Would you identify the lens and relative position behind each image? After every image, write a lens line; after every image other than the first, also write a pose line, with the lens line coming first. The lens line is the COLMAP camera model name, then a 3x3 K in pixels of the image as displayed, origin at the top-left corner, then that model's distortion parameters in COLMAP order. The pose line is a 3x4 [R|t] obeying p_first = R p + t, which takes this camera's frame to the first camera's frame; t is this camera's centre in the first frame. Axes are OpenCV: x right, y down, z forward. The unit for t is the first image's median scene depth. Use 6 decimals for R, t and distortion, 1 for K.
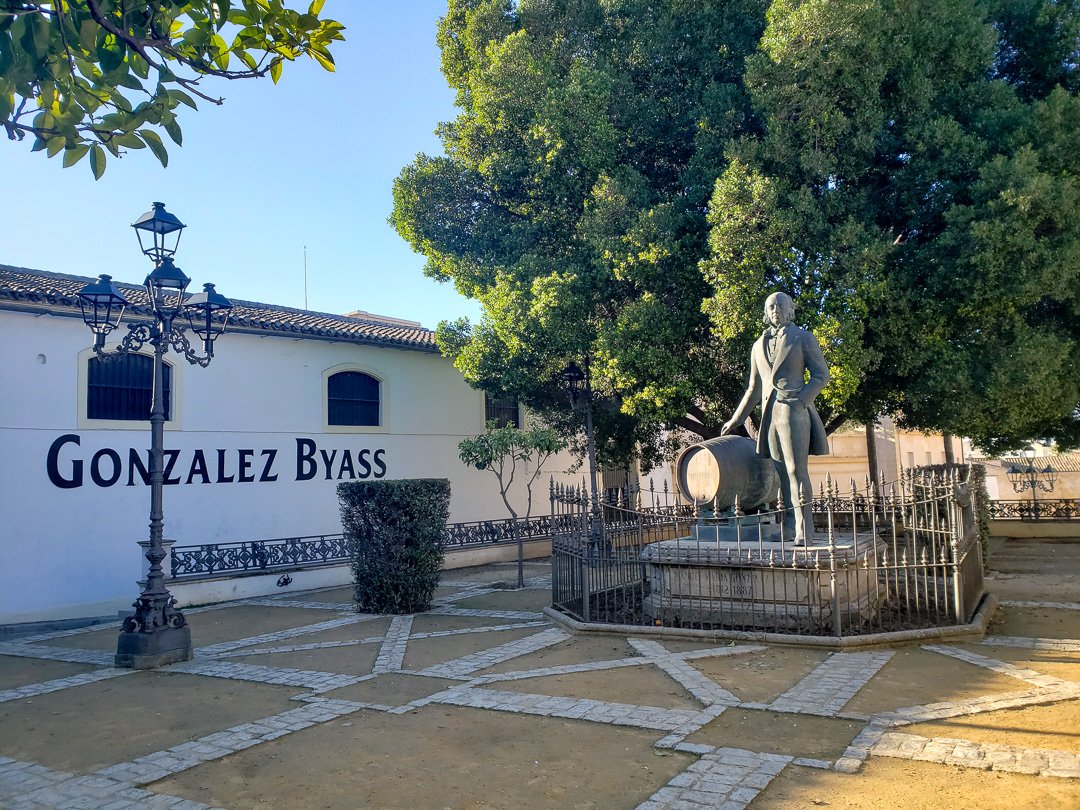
lens RADIAL K [[833.7, 0, 540.0], [0, 833.7, 405.0], [0, 0, 1]] dist [0.004612, 0.000619]
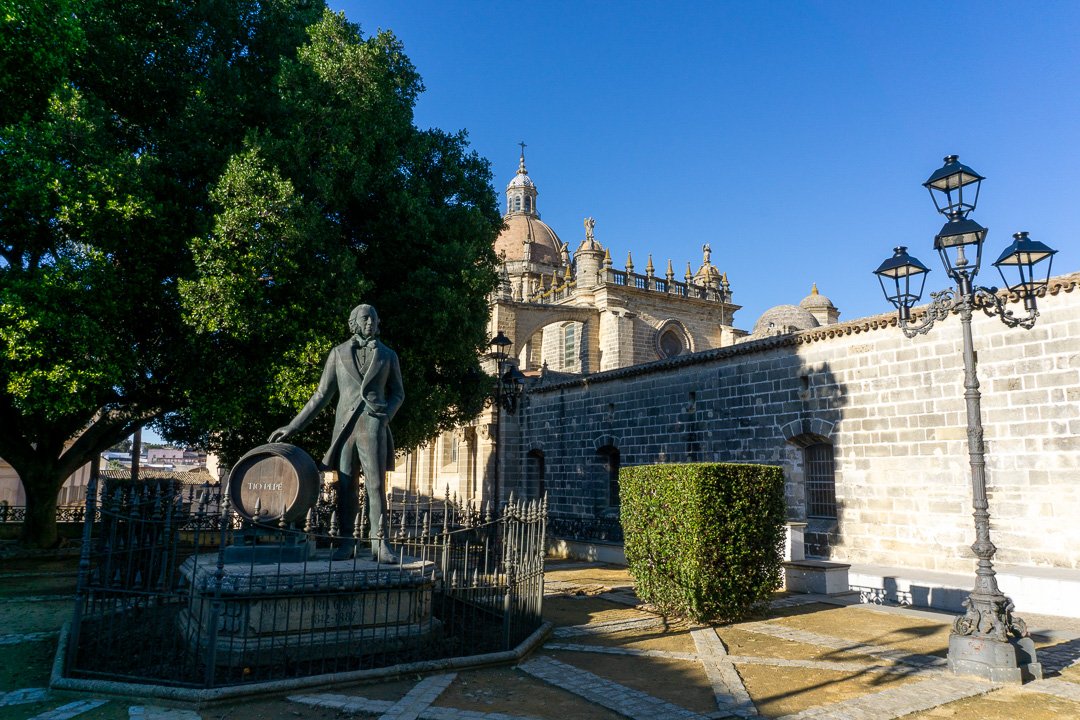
lens RADIAL K [[728.1, 0, 540.0], [0, 728.1, 360.0], [0, 0, 1]] dist [-0.005776, -0.002424]
pose [[0.444775, 0.188632, 0.875553, -0.375422], [-0.107712, 0.981740, -0.156793, 0.044416], [-0.889142, -0.024570, 0.456972, 0.417848]]
